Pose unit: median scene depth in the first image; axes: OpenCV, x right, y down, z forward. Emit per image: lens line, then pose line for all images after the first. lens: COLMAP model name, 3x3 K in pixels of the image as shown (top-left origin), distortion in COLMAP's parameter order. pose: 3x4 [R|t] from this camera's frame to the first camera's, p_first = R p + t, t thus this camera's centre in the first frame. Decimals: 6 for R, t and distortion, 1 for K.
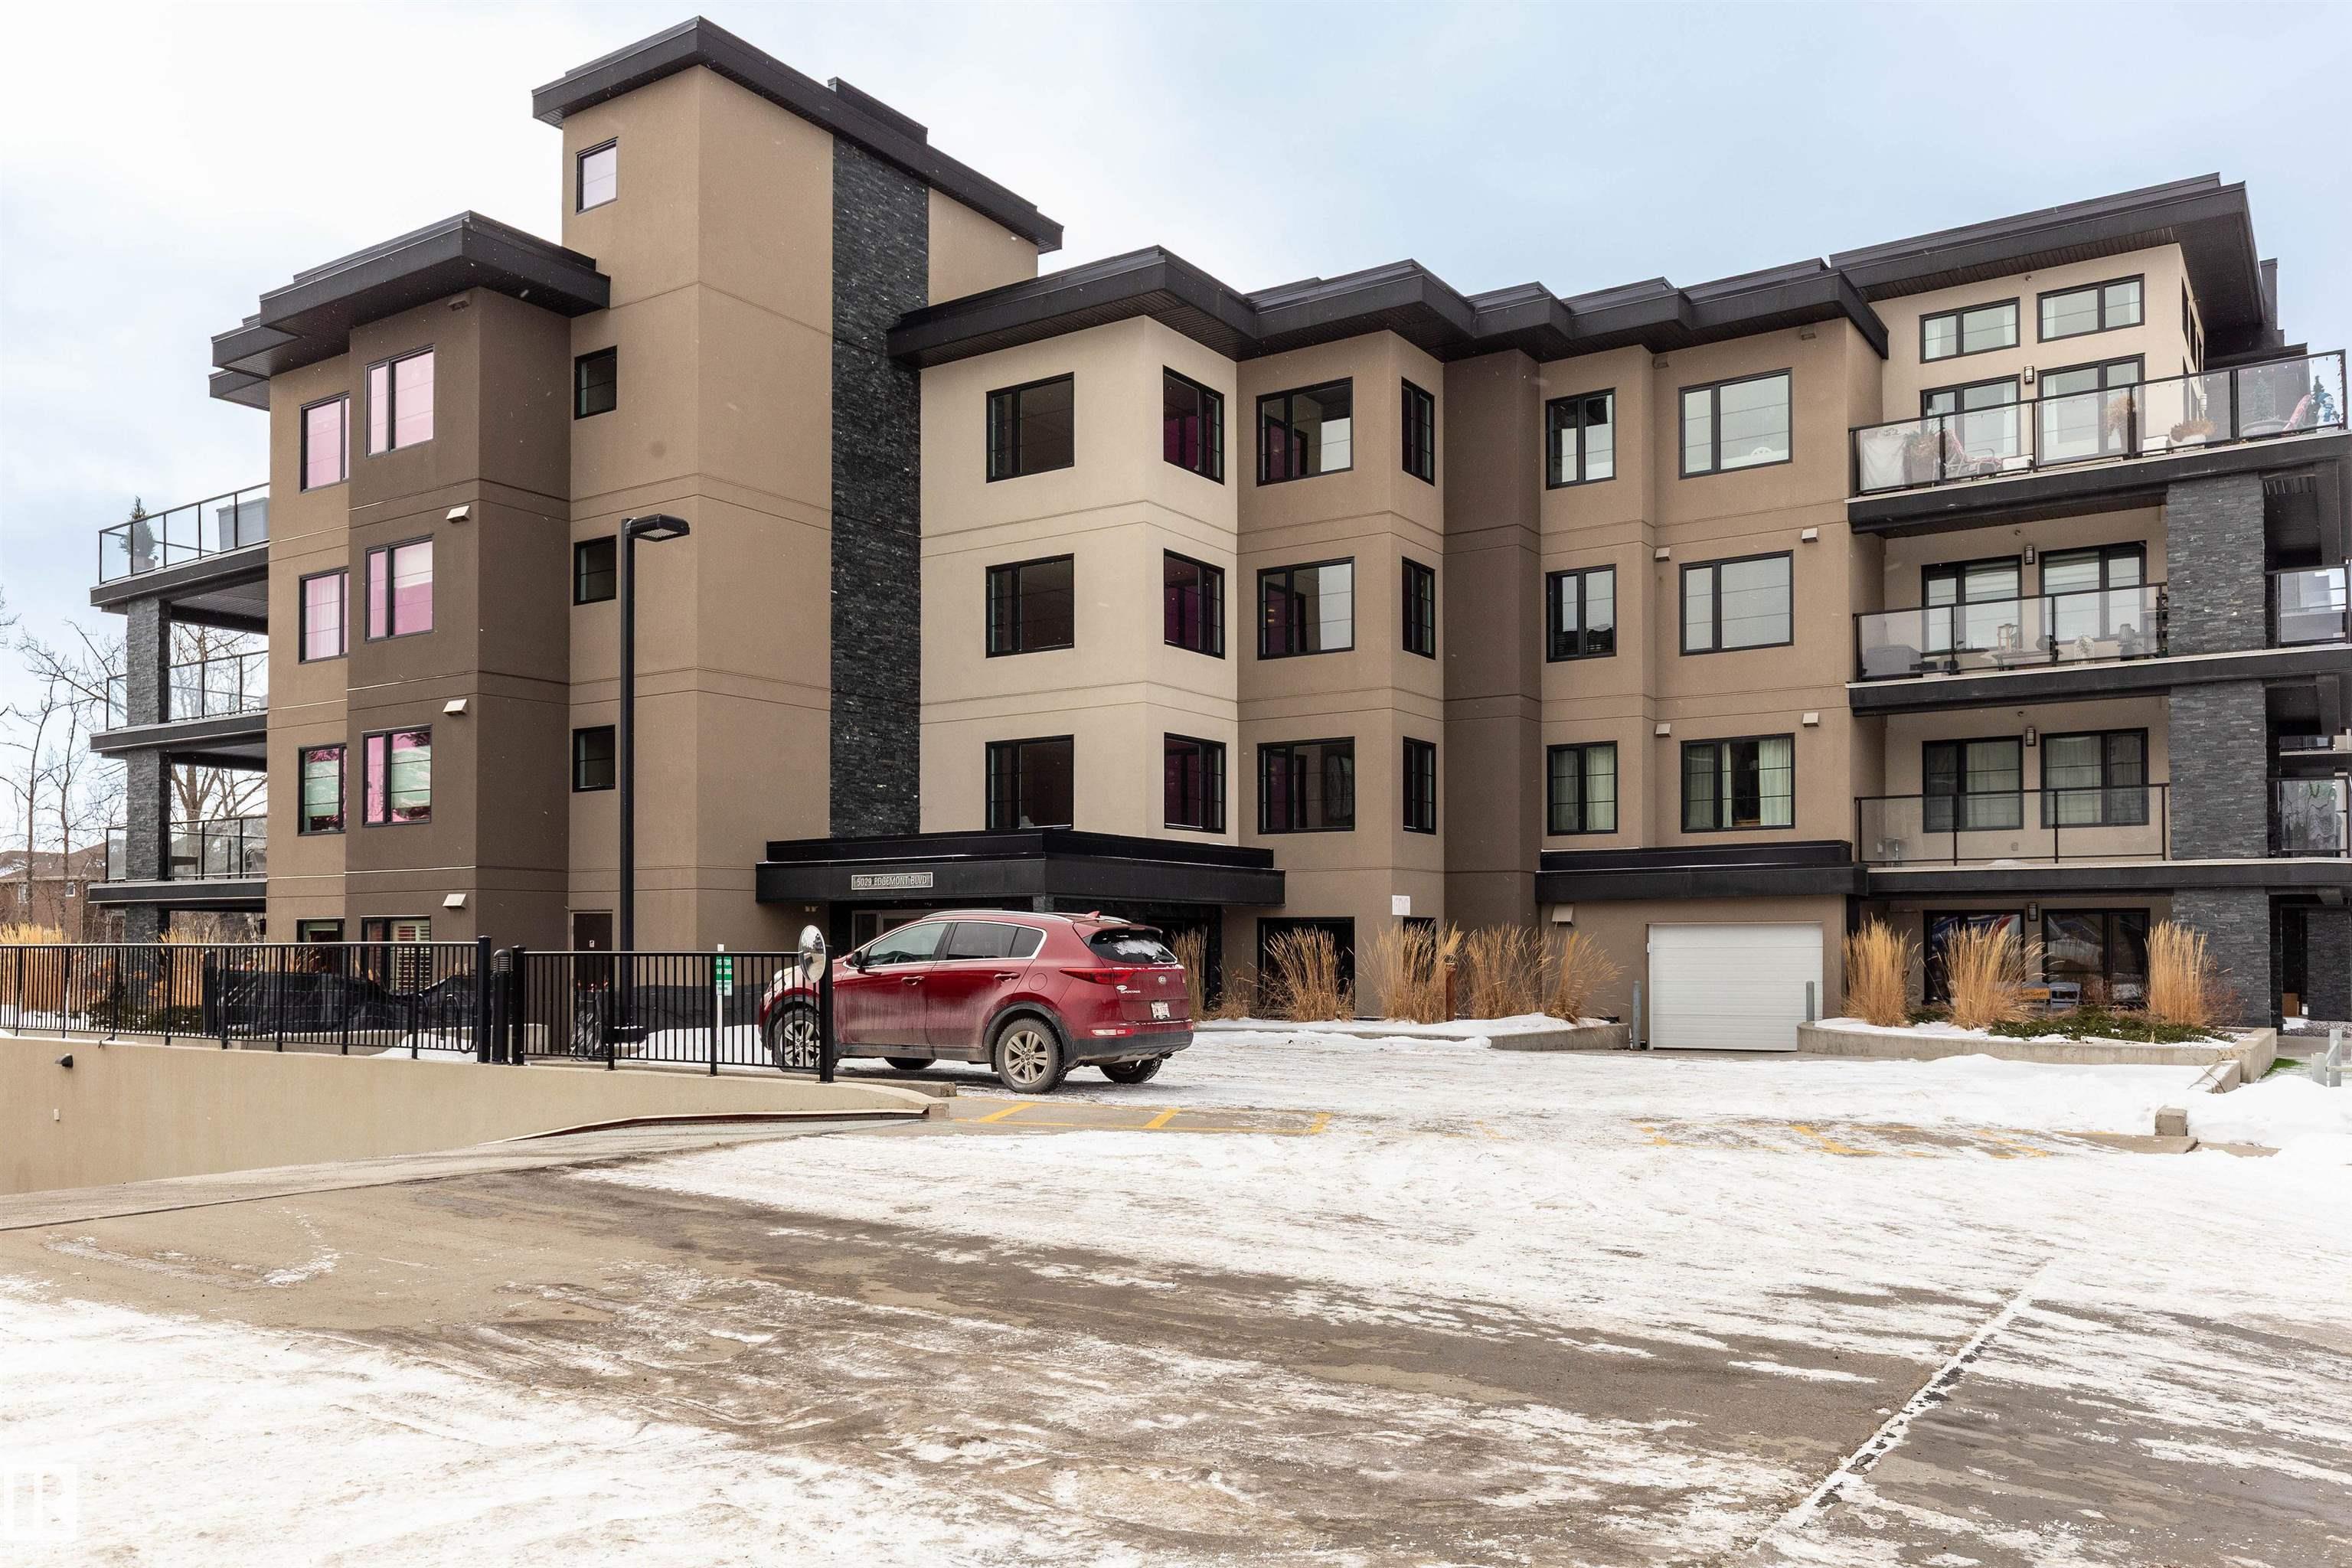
lens RADIAL K [[1778.5, 0, 1176.1], [0, 1778.5, 929.1], [0, 0, 1]] dist [-0.005980, -0.003750]
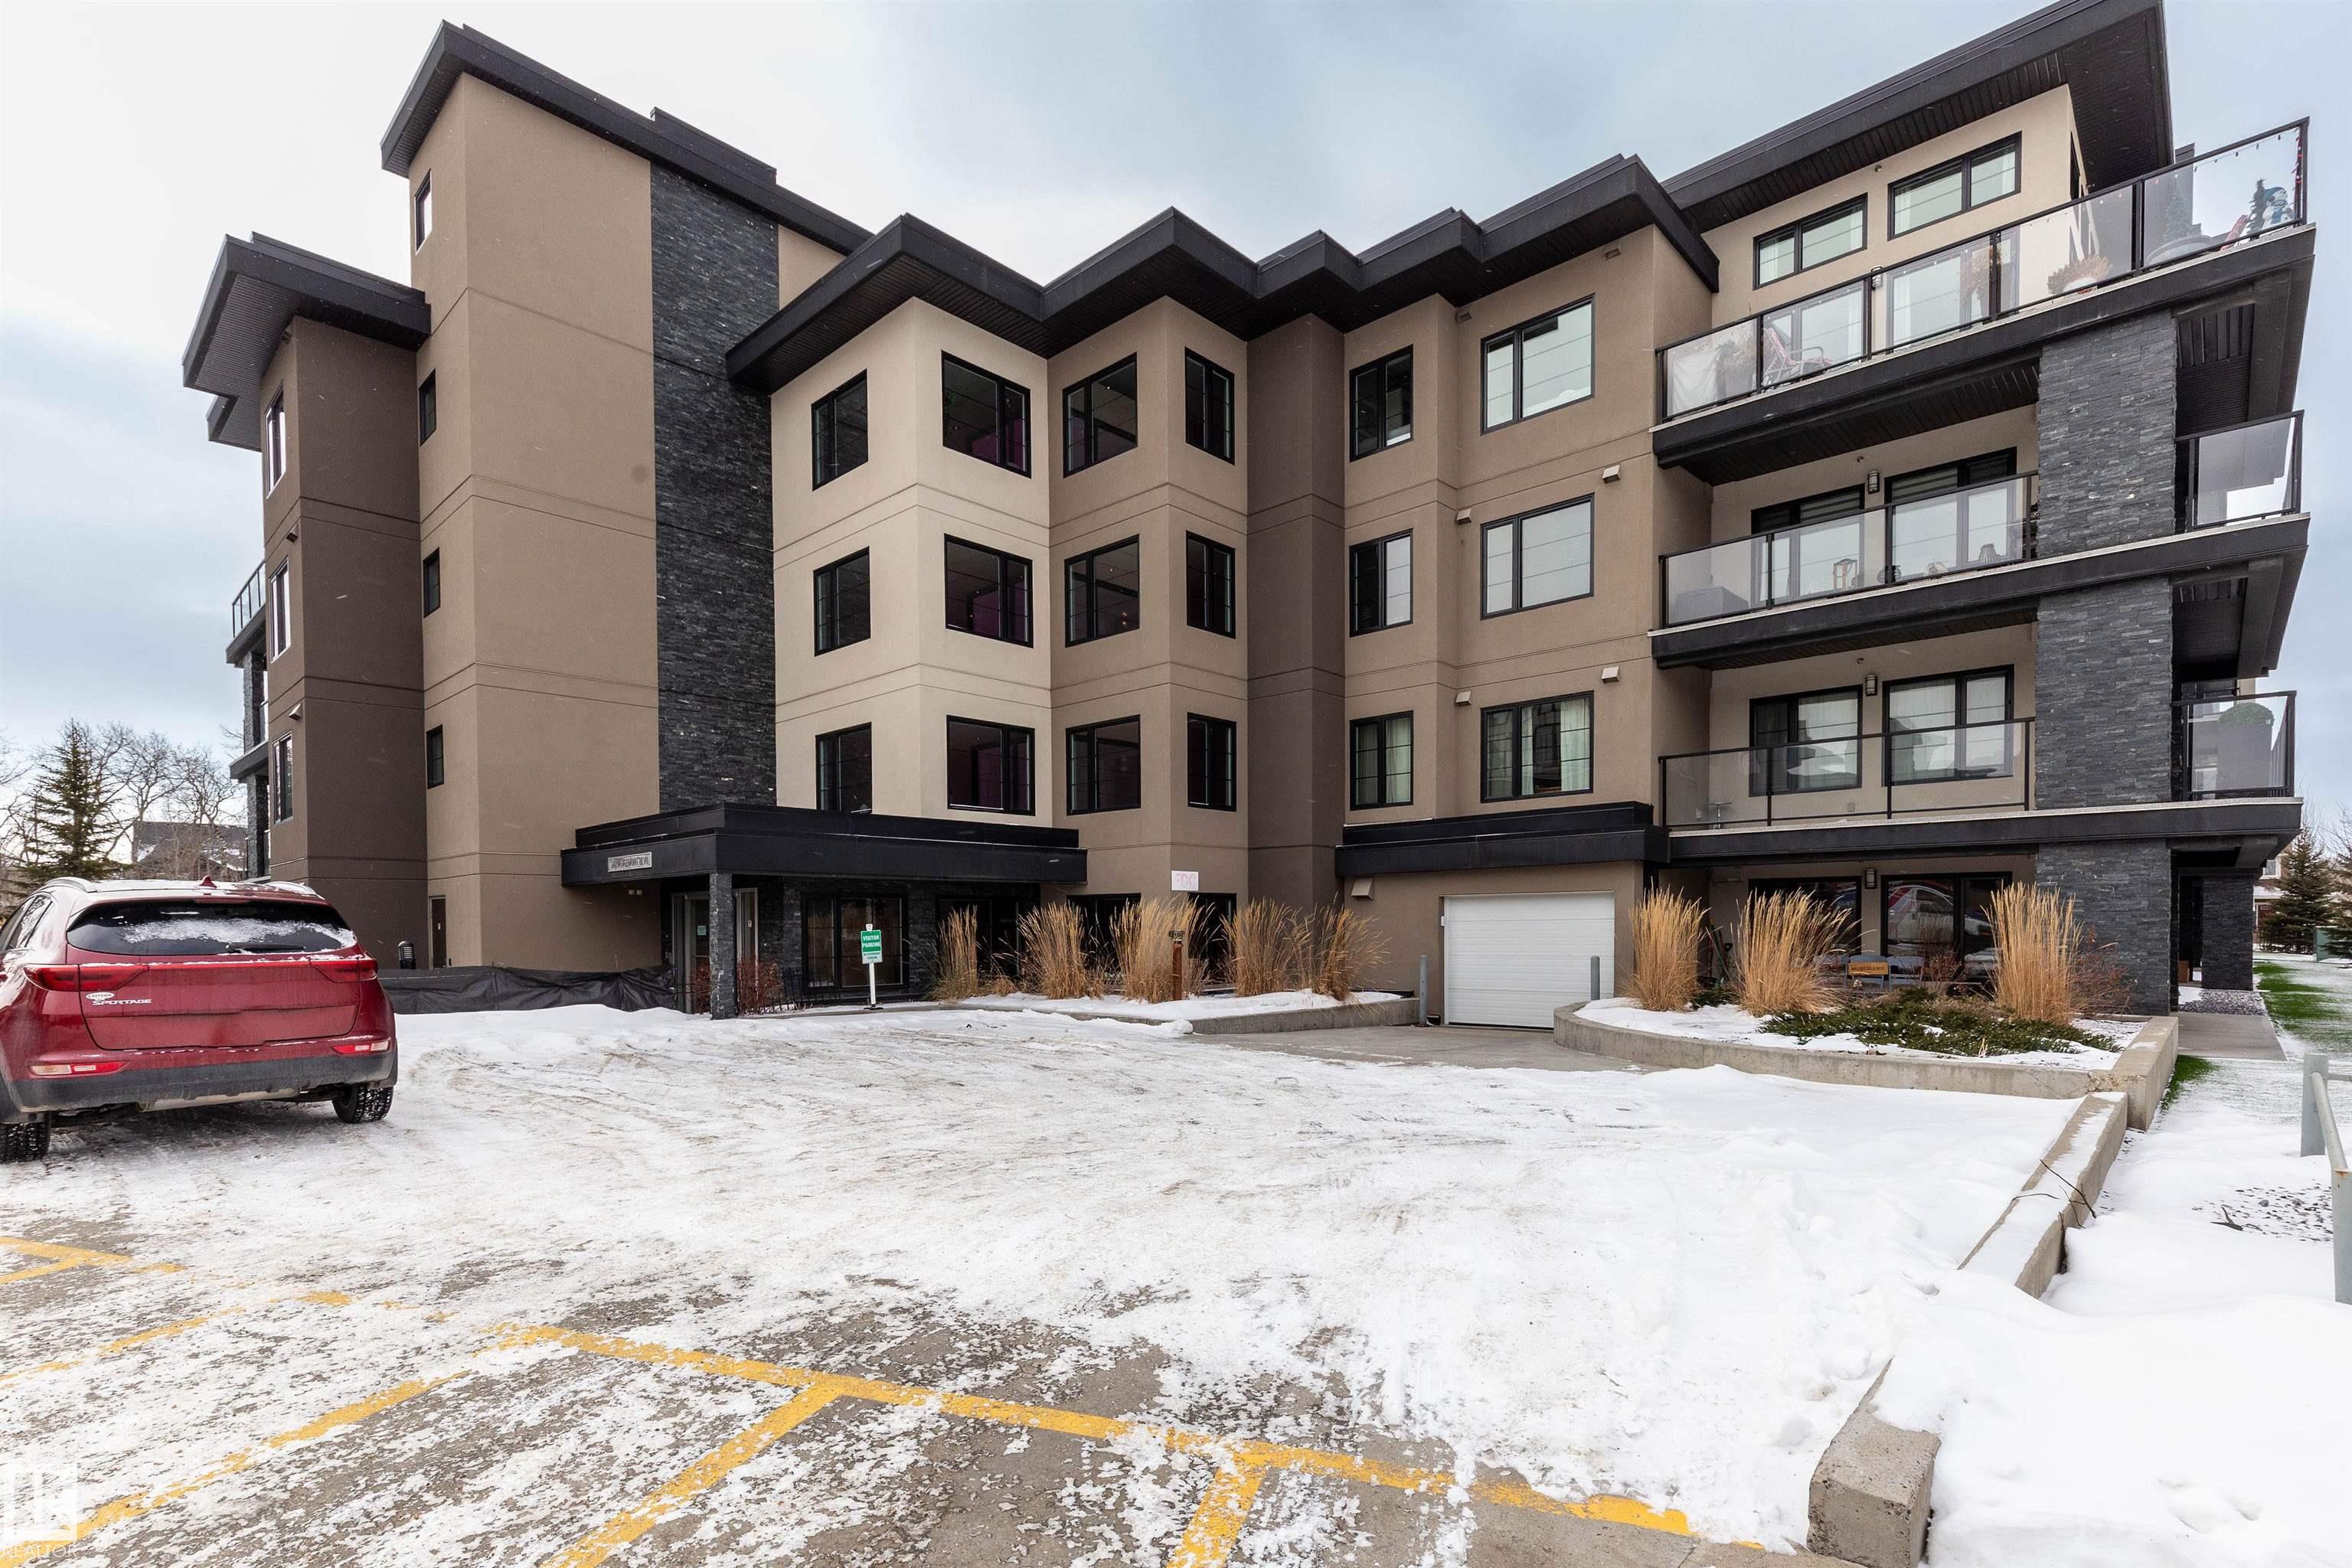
lens RADIAL K [[1111.3, 0, 1175.2], [0, 1111.3, 954.9], [0, 0, 1]] dist [0.001248, -0.000255]
pose [[0.986212, -0.003304, -0.165456, 0.224123], [0.009927, 0.999181, 0.039222, 0.003744], [0.165191, -0.040323, 0.985437, 0.375830]]
